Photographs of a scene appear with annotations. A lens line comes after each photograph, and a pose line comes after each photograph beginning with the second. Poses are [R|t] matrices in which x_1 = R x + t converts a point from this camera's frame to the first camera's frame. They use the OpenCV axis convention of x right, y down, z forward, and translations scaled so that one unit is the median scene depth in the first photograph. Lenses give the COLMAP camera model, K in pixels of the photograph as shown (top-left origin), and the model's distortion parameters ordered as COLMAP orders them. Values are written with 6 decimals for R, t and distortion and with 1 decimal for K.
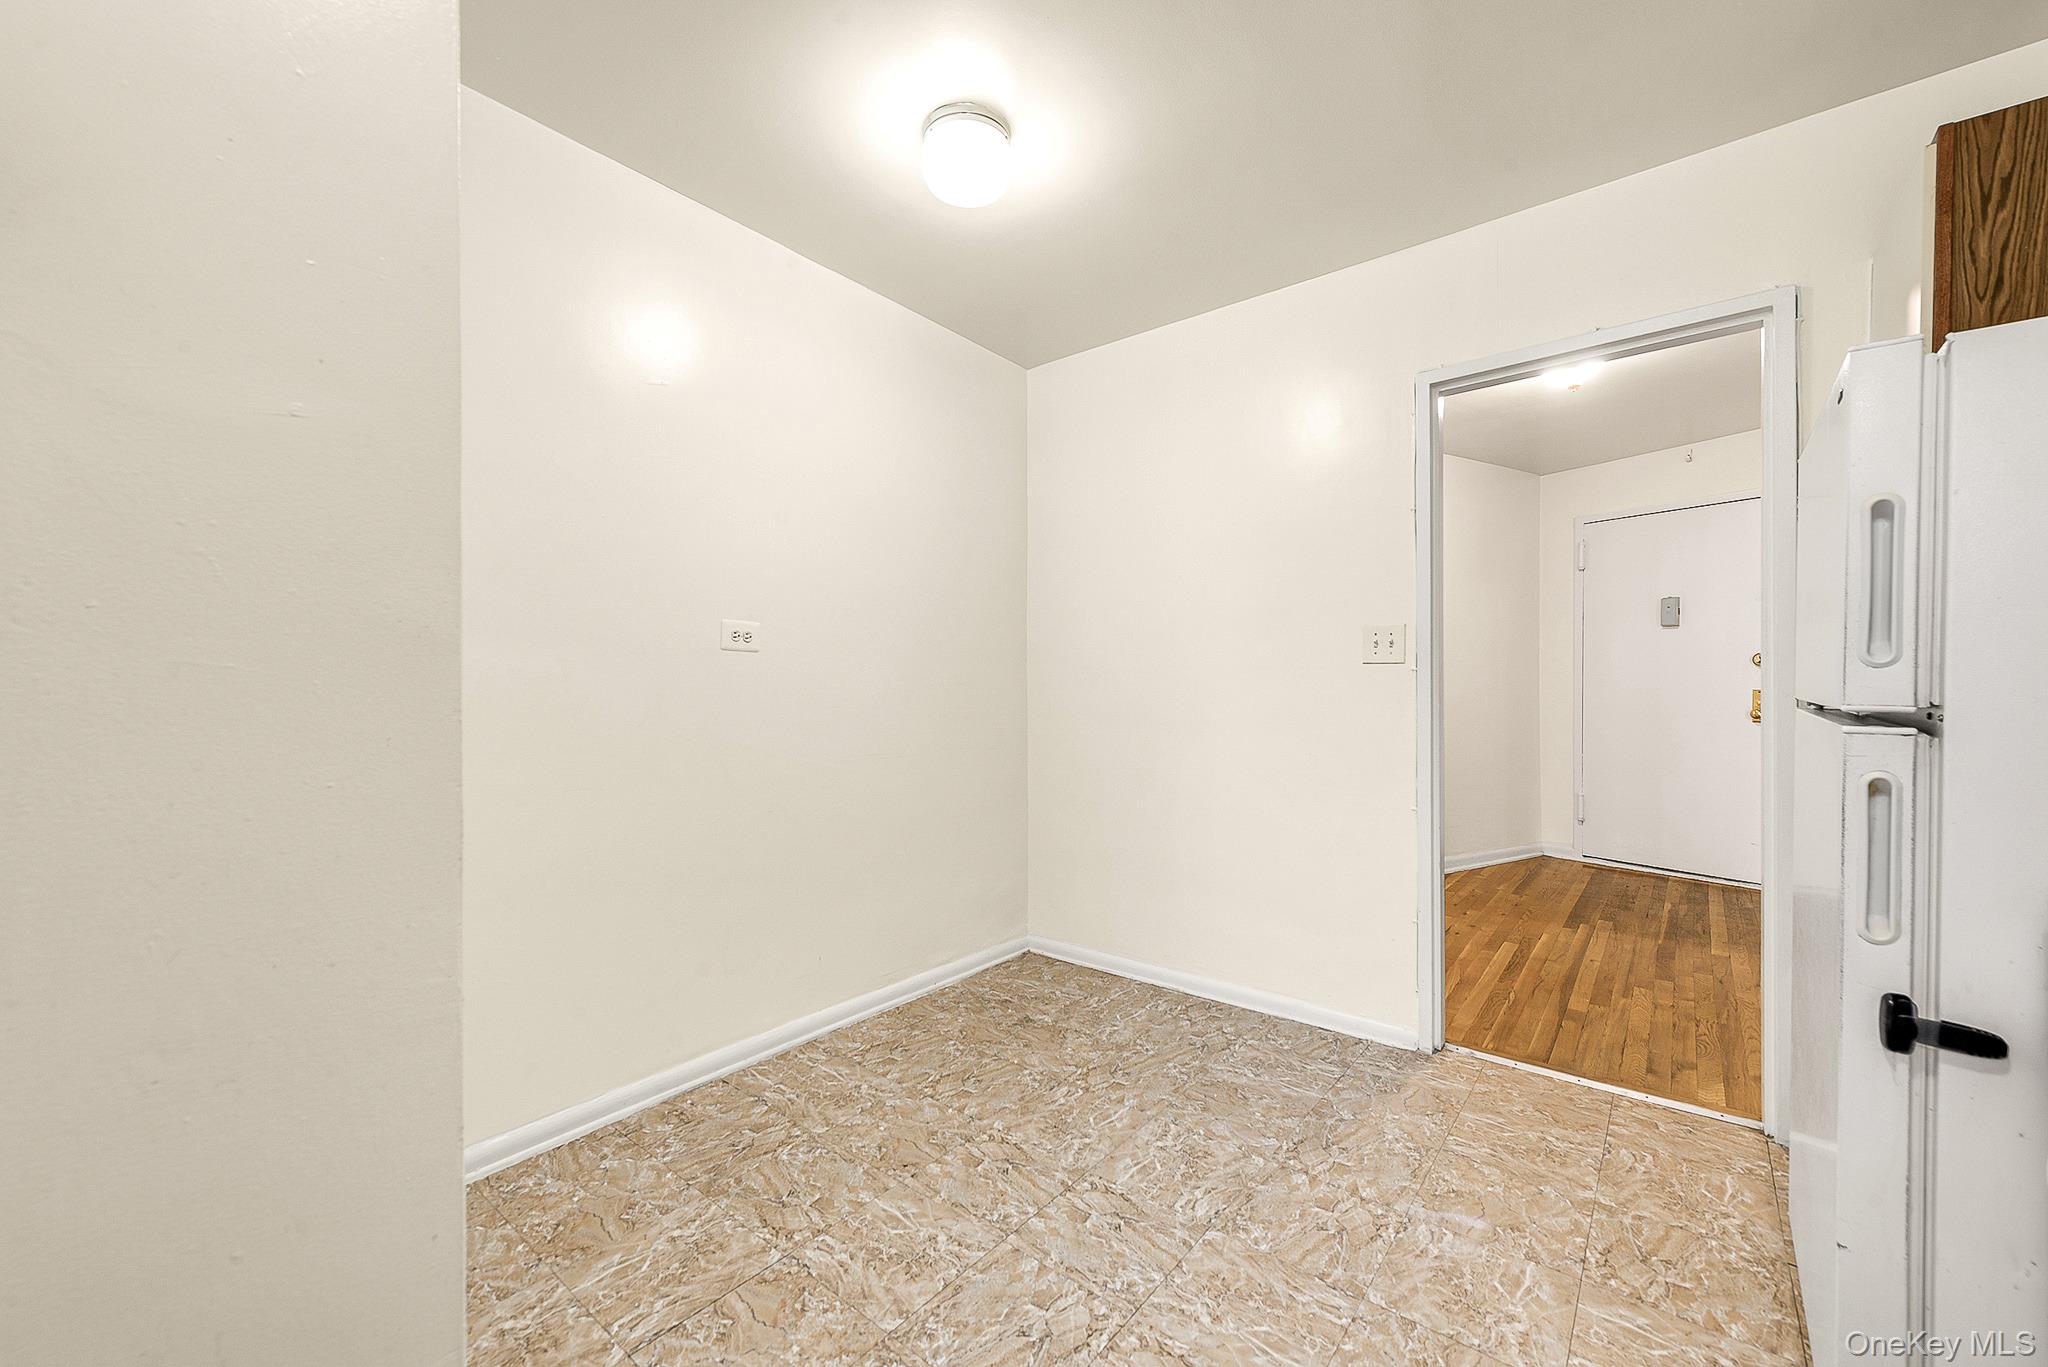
lens RADIAL K [[929.1, 0, 979.8], [0, 929.1, 689.7], [0, 0, 1]] dist [0.003508, 0.000095]
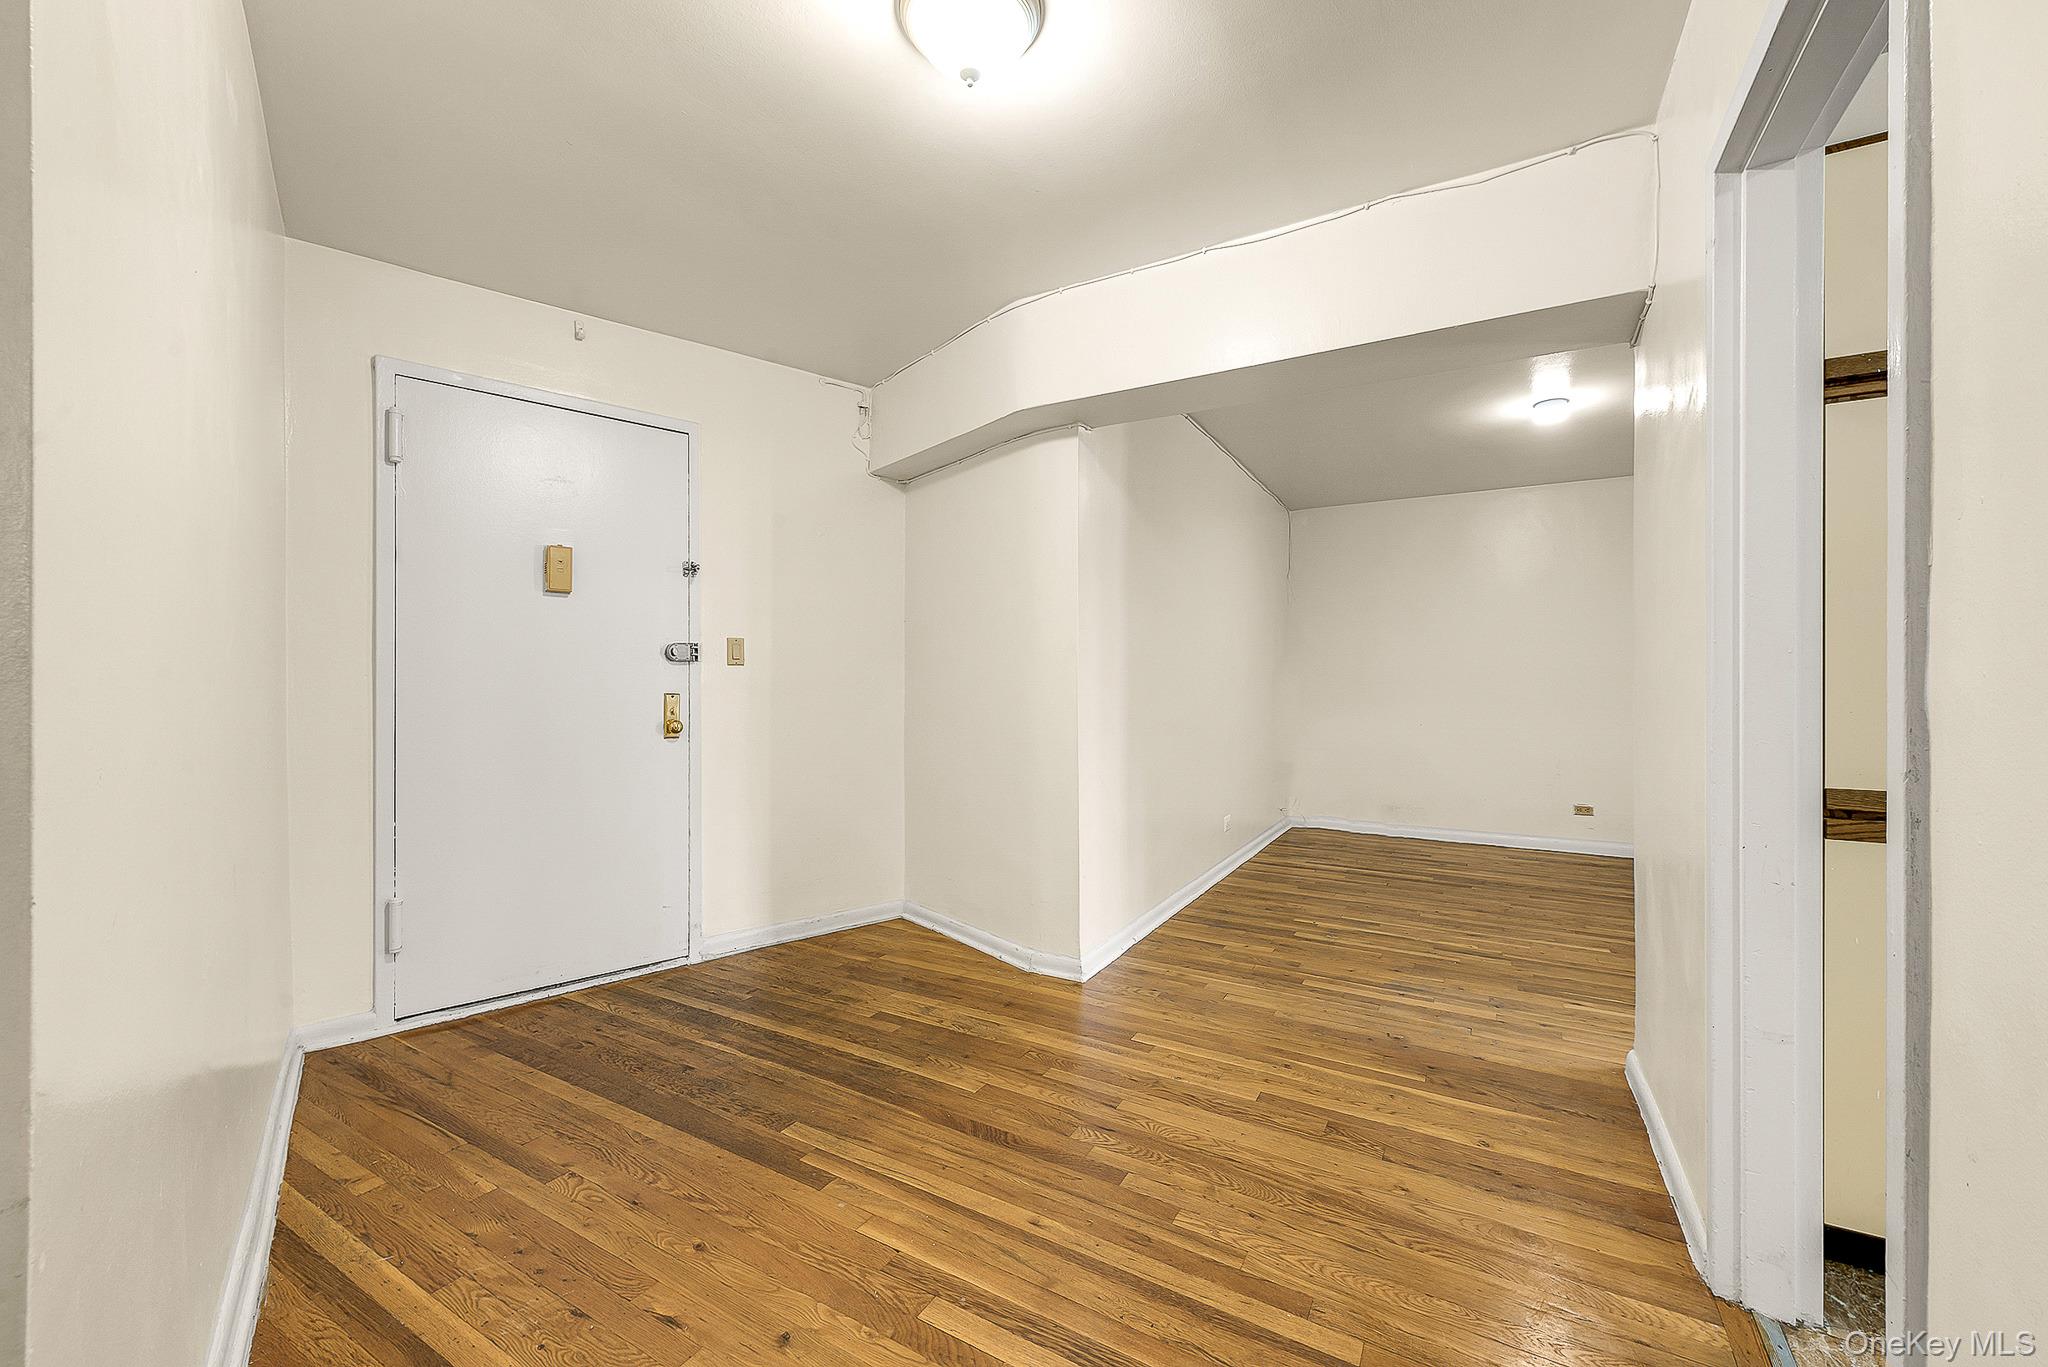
lens RADIAL K [[813.0, 0, 1047.7], [0, 813.0, 684.9], [0, 0, 1]] dist [0.001047, -0.000395]
pose [[-0.168343, -0.001466, 0.985727, 0.324011], [0.006935, 0.999972, 0.002672, -0.003191], [-0.985704, 0.007285, -0.168328, 1.549409]]
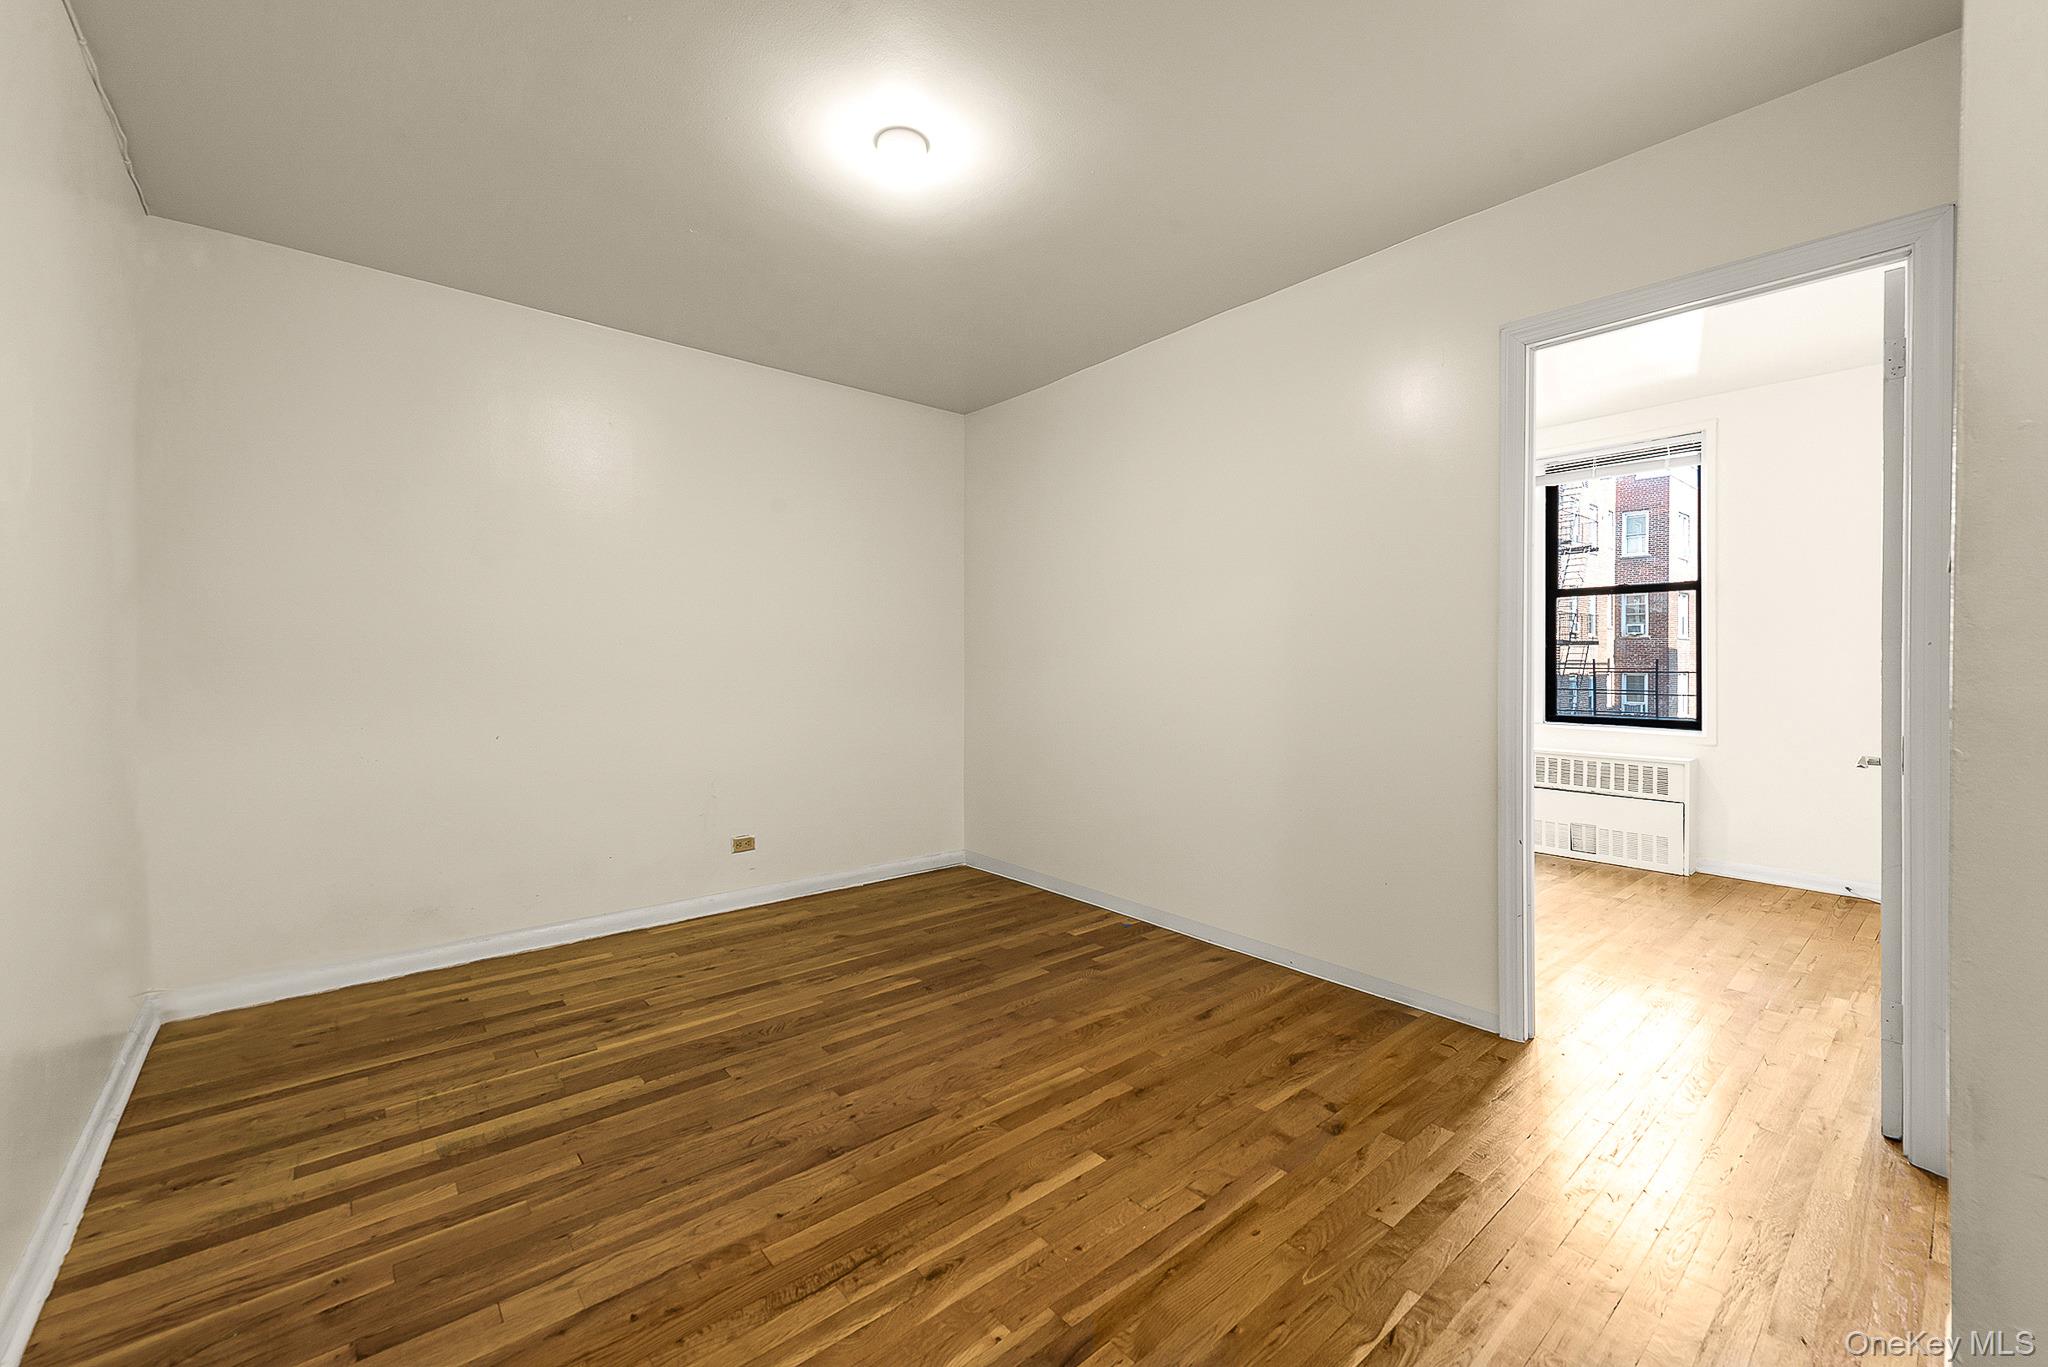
lens RADIAL K [[813.0, 0, 1047.7], [0, 813.0, 684.9], [0, 0, 1]] dist [0.001047, -0.000395]
pose [[-0.978507, -0.010084, 0.205967, 1.477064], [-0.002105, 0.999240, 0.038924, -0.019367], [-0.206203, 0.037654, -0.977785, 1.109646]]
